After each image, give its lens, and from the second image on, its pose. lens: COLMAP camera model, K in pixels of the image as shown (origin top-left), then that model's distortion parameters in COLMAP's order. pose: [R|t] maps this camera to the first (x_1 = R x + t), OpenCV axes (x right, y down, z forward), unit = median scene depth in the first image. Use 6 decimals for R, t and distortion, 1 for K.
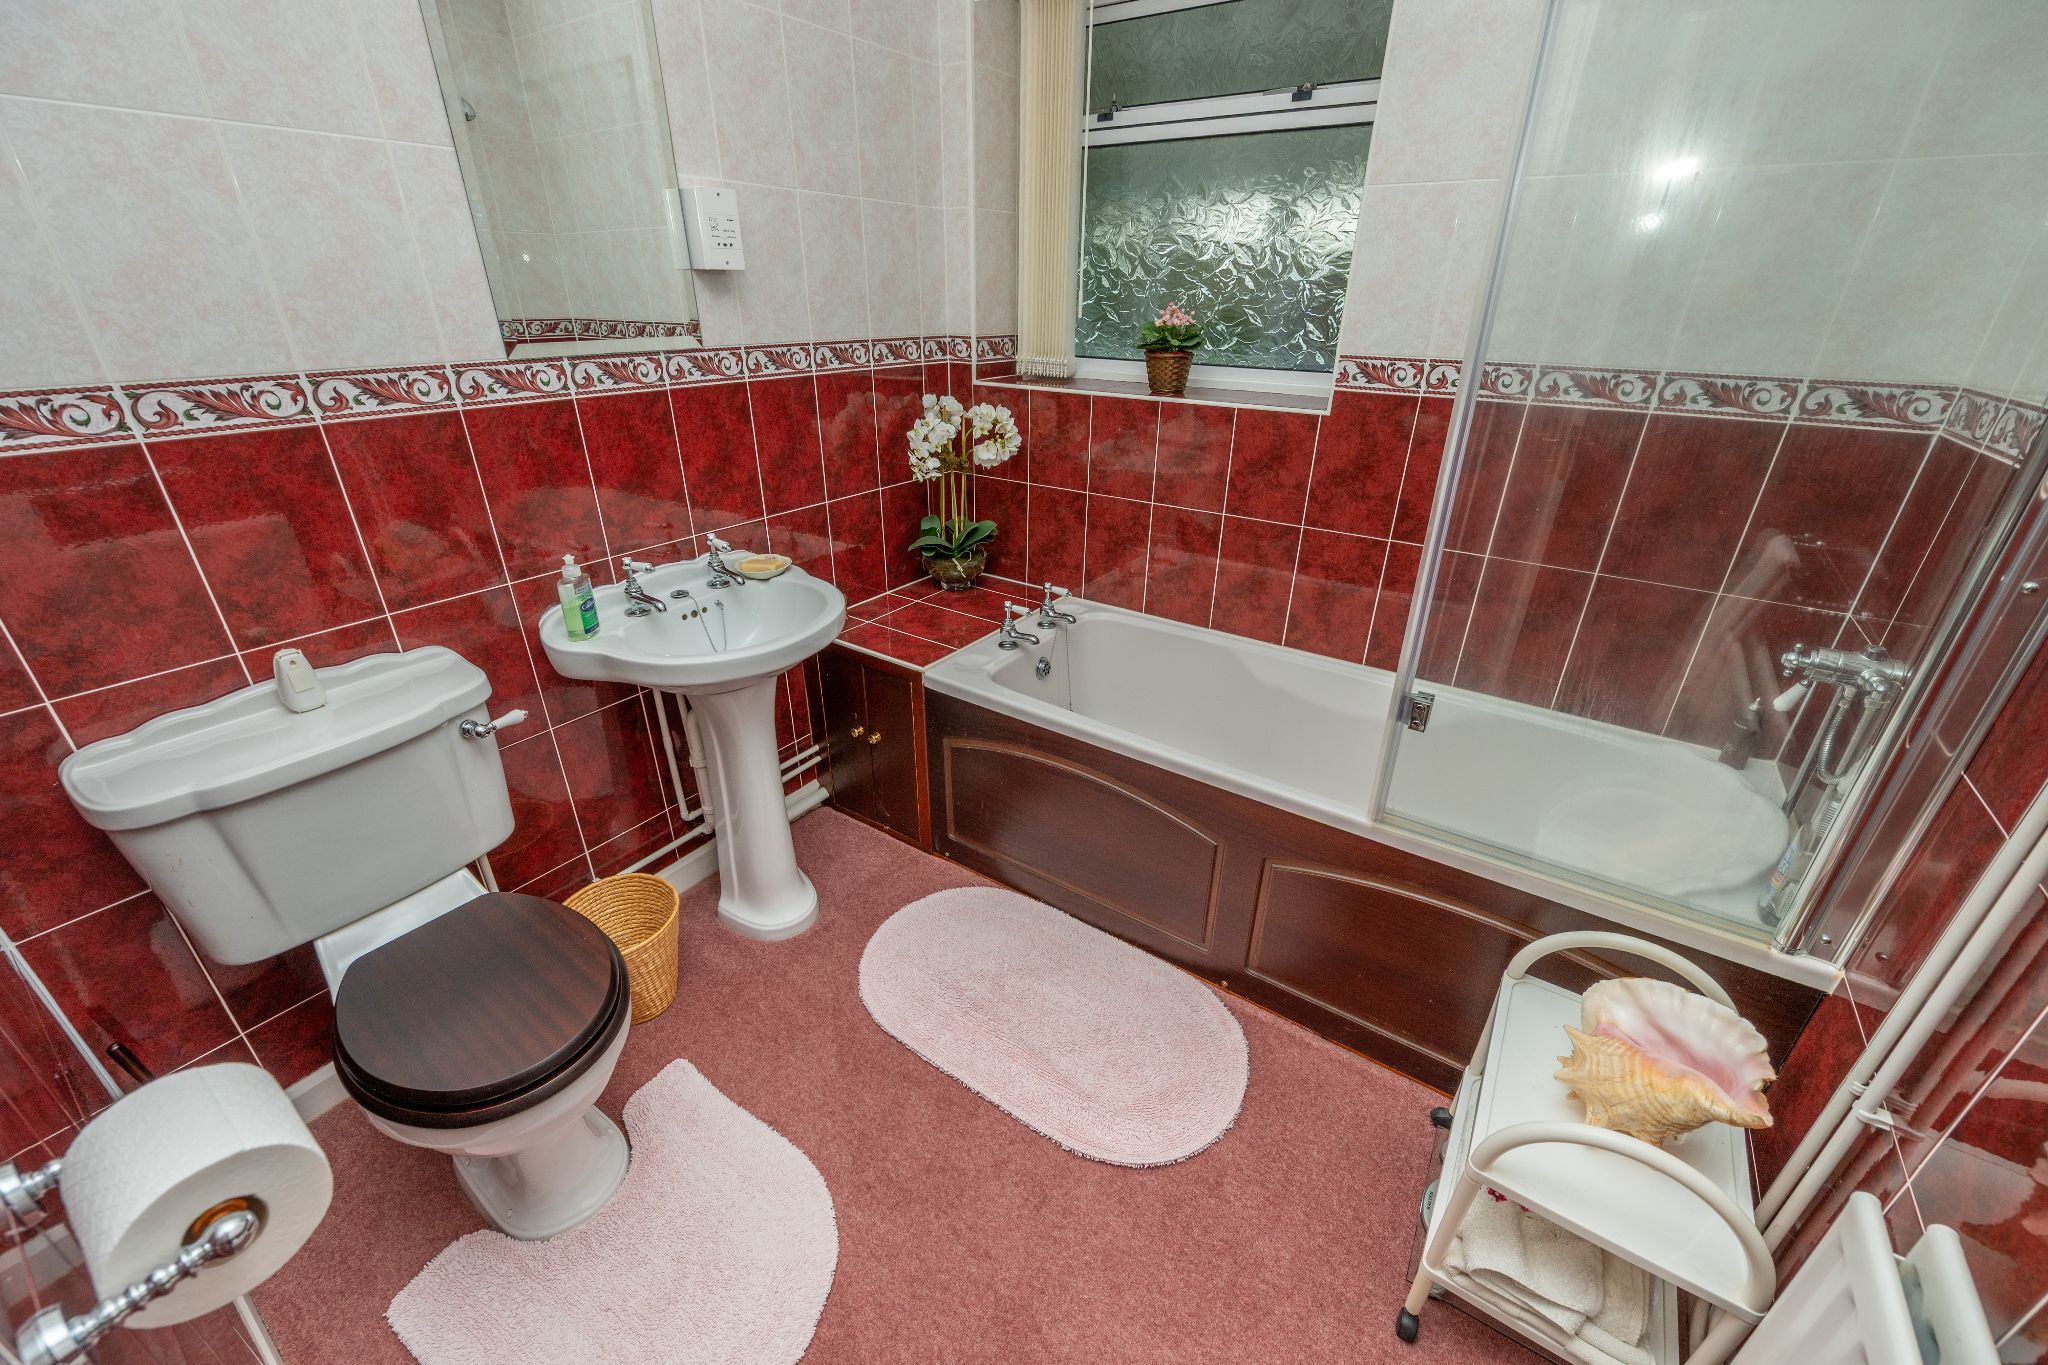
lens RADIAL K [[819.6, 0, 1024.4], [0, 819.6, 686.2], [0, 0, 1]] dist [-0.008504, 0.001714]
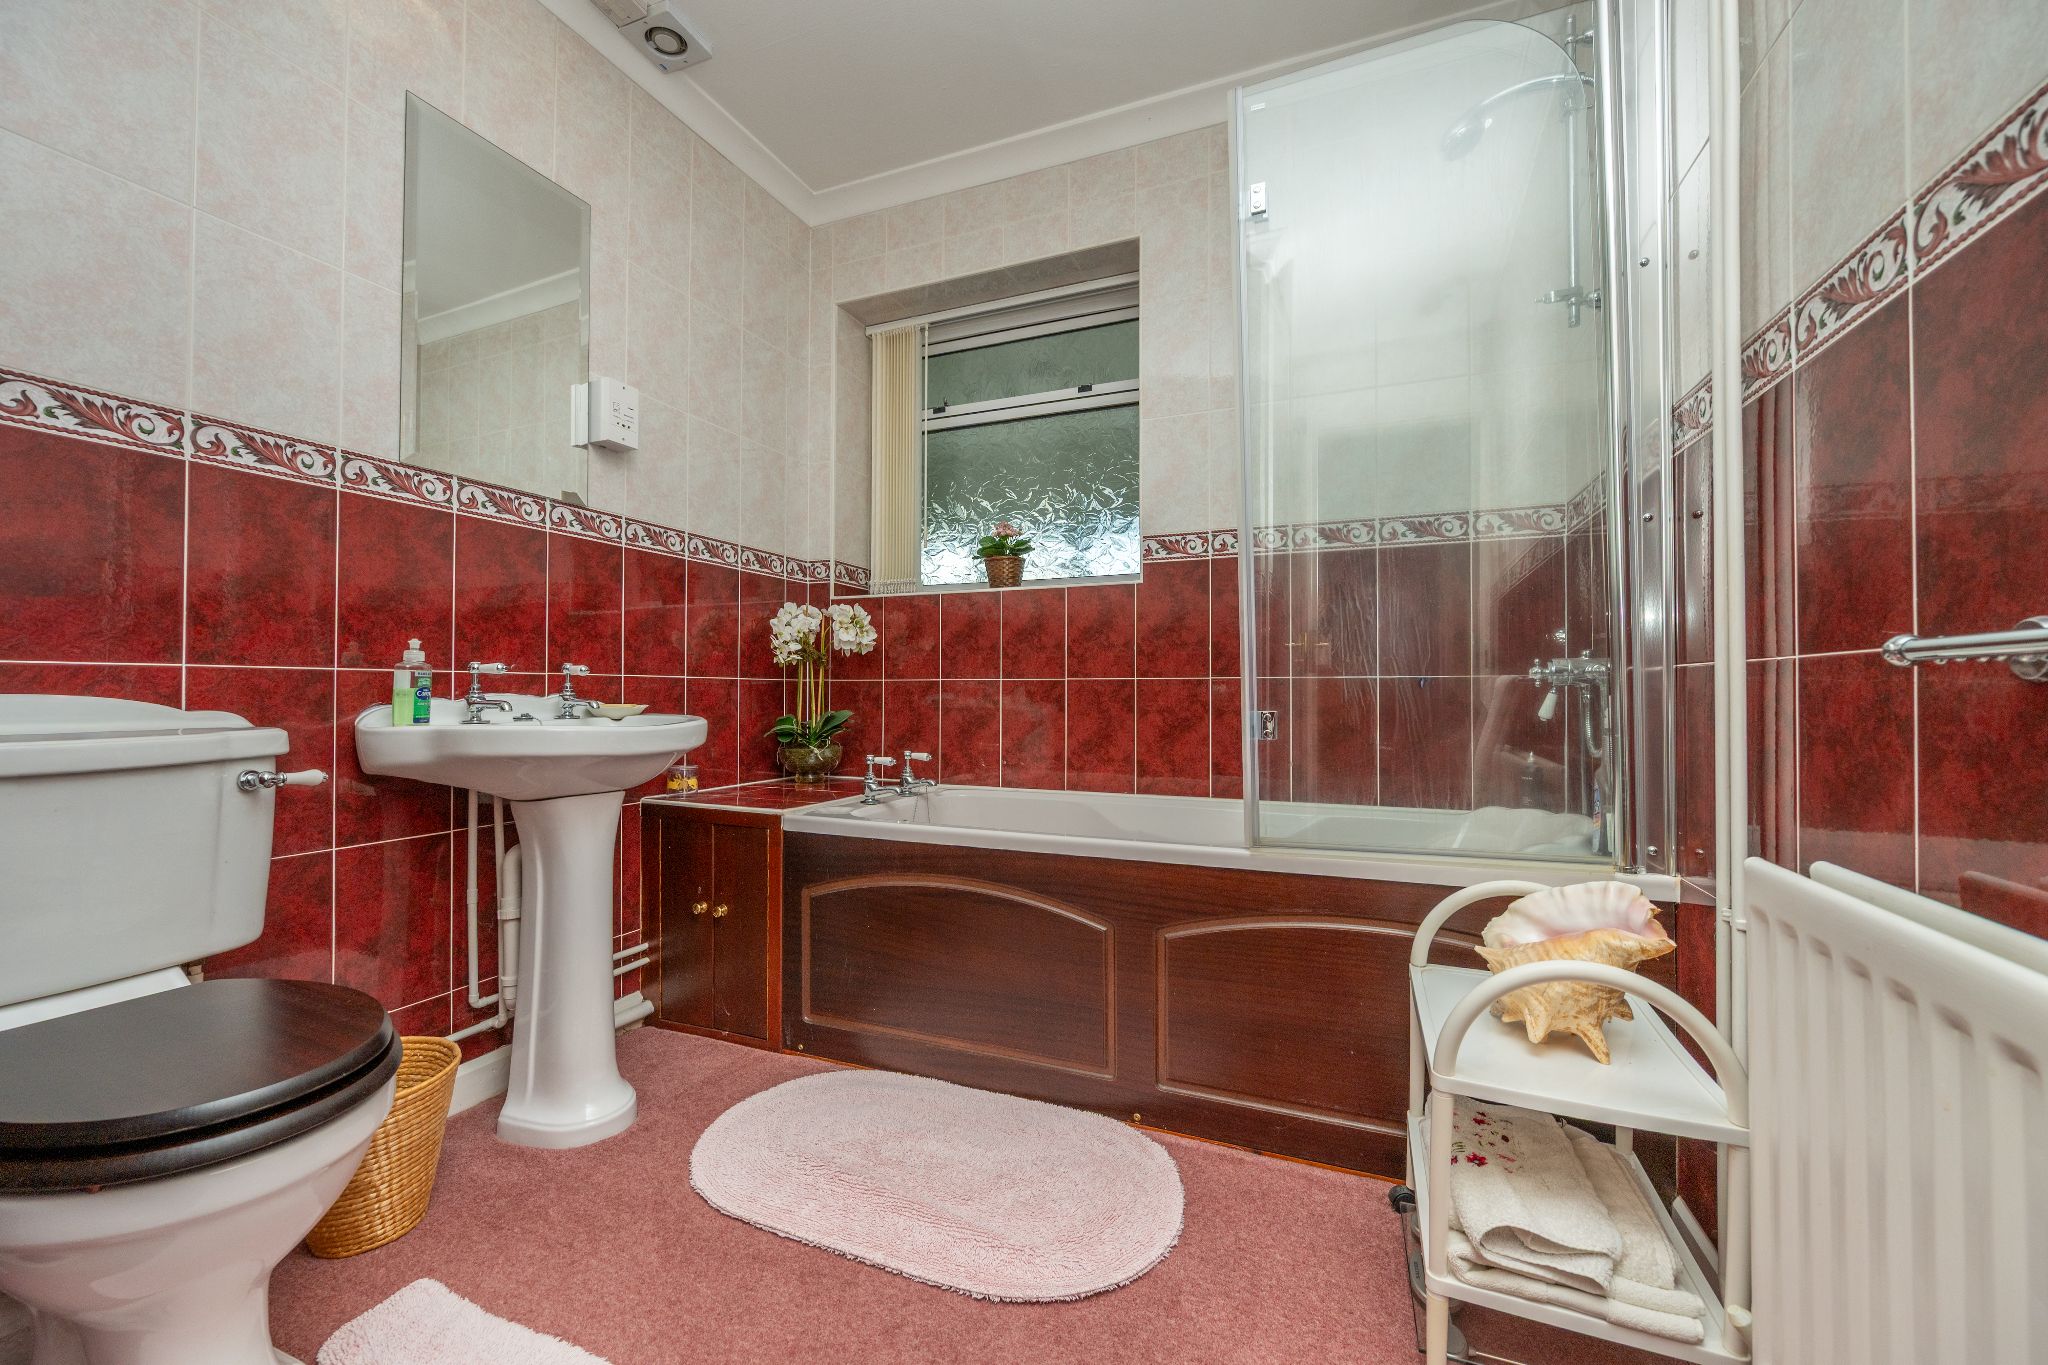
lens RADIAL K [[819.6, 0, 1021.1], [0, 819.6, 677.9], [0, 0, 1]] dist [-0.008504, 0.001714]
pose [[0.978794, -0.006710, 0.204737, -0.049528], [0.099942, 0.888083, -0.448688, 0.319229], [-0.178813, 0.459635, 0.869921, 0.051392]]
